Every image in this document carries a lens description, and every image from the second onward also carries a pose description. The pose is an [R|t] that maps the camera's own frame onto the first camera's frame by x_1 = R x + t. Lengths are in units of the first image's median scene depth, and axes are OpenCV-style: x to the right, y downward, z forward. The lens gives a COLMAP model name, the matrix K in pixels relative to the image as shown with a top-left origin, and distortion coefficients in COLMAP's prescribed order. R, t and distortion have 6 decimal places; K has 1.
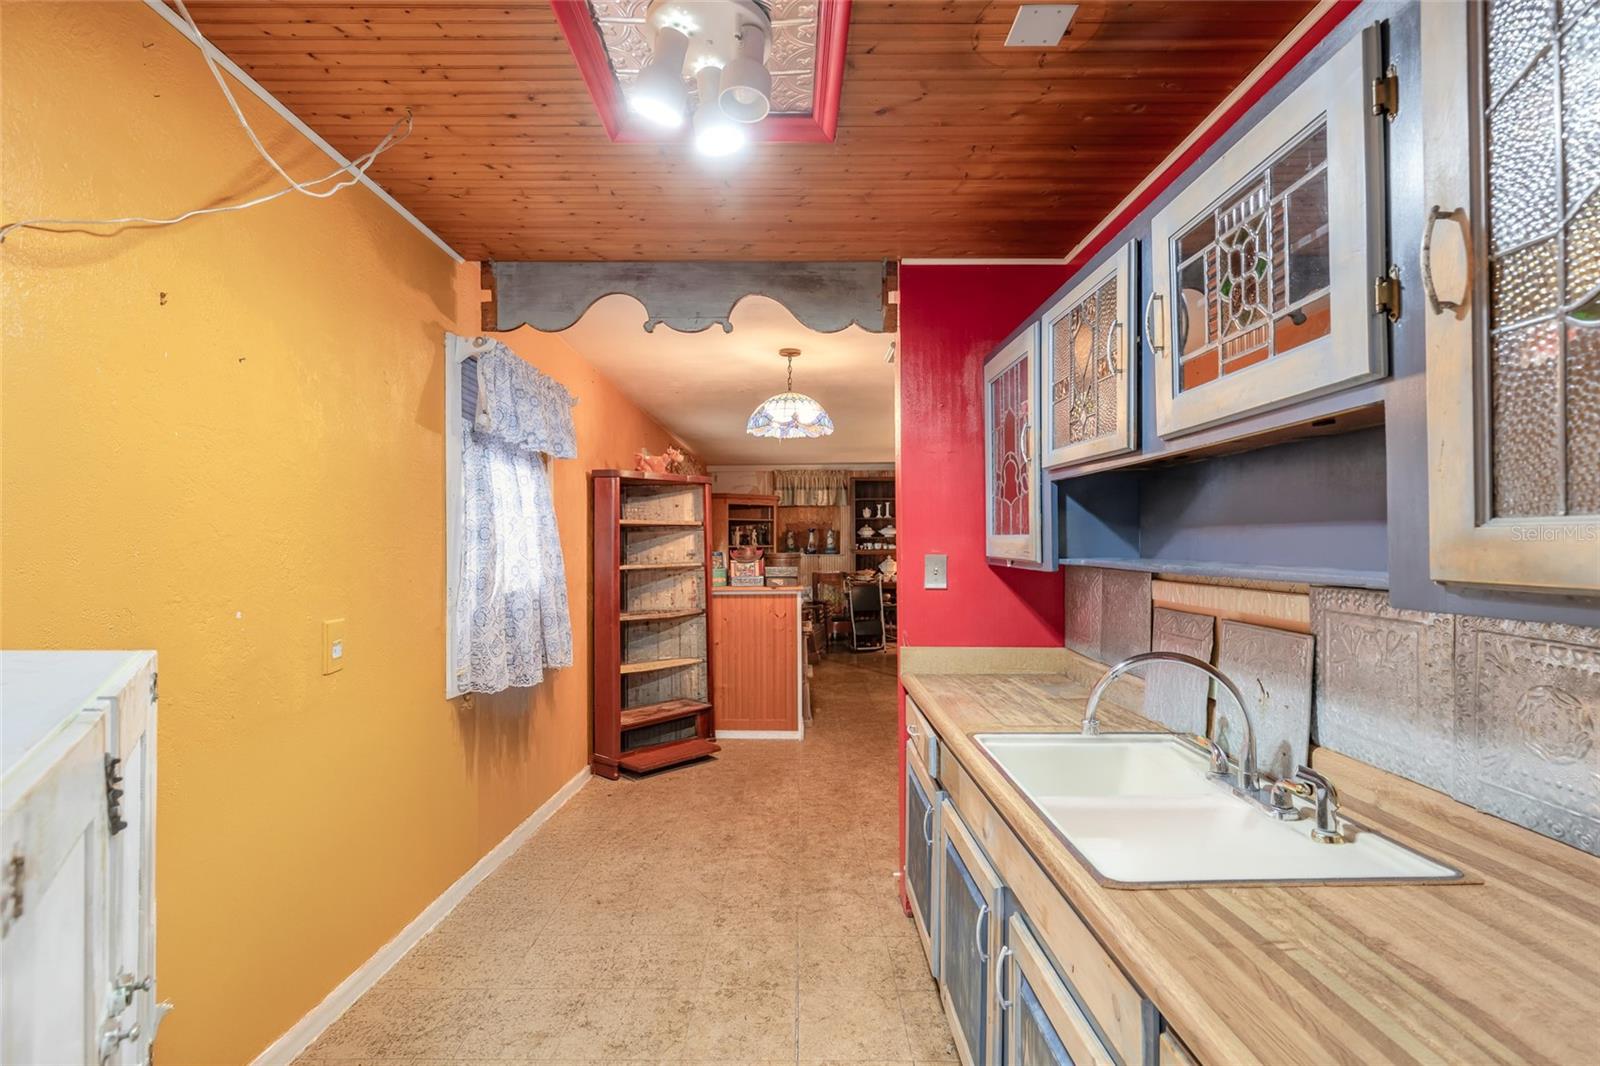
lens RADIAL K [[717.0, 0, 794.6], [0, 717.0, 535.1], [0, 0, 1]] dist [0.002361, 0.000371]
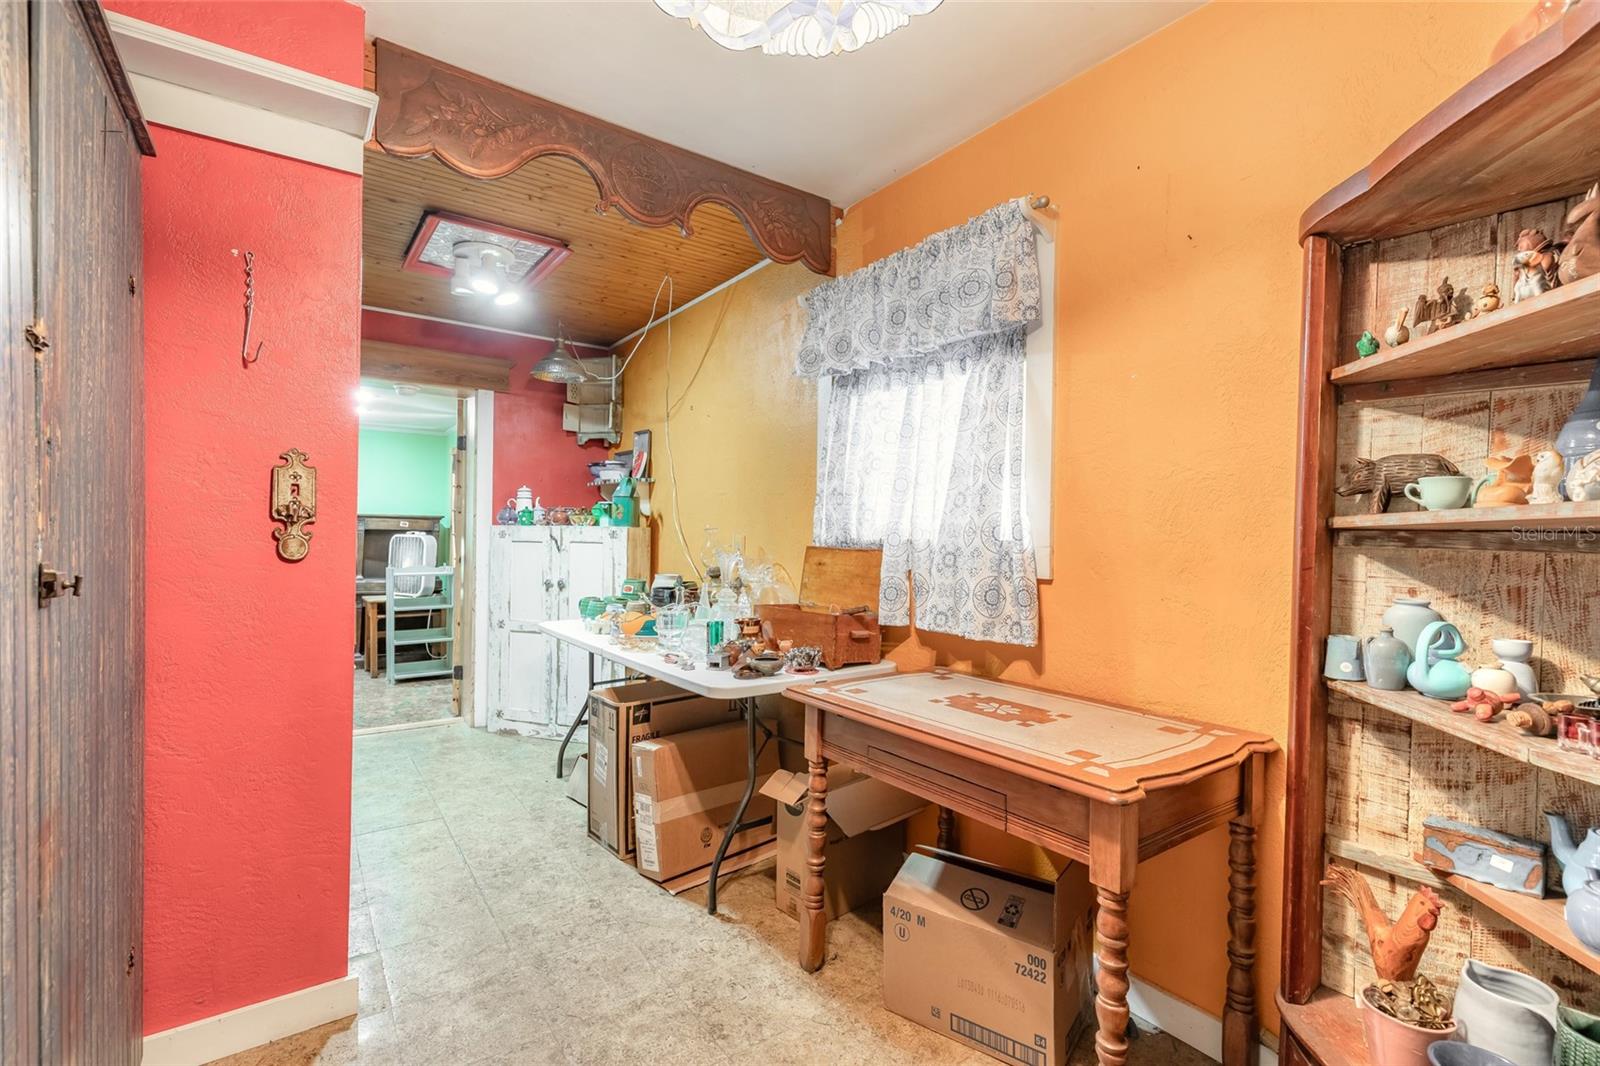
lens RADIAL K [[717.0, 0, 794.6], [0, 717.0, 535.1], [0, 0, 1]] dist [0.002361, 0.000371]
pose [[-0.817221, -0.007275, -0.576278, 0.097336], [-0.003504, 0.999965, -0.007656, 0.045445], [0.576314, -0.004238, -0.817218, 0.886907]]
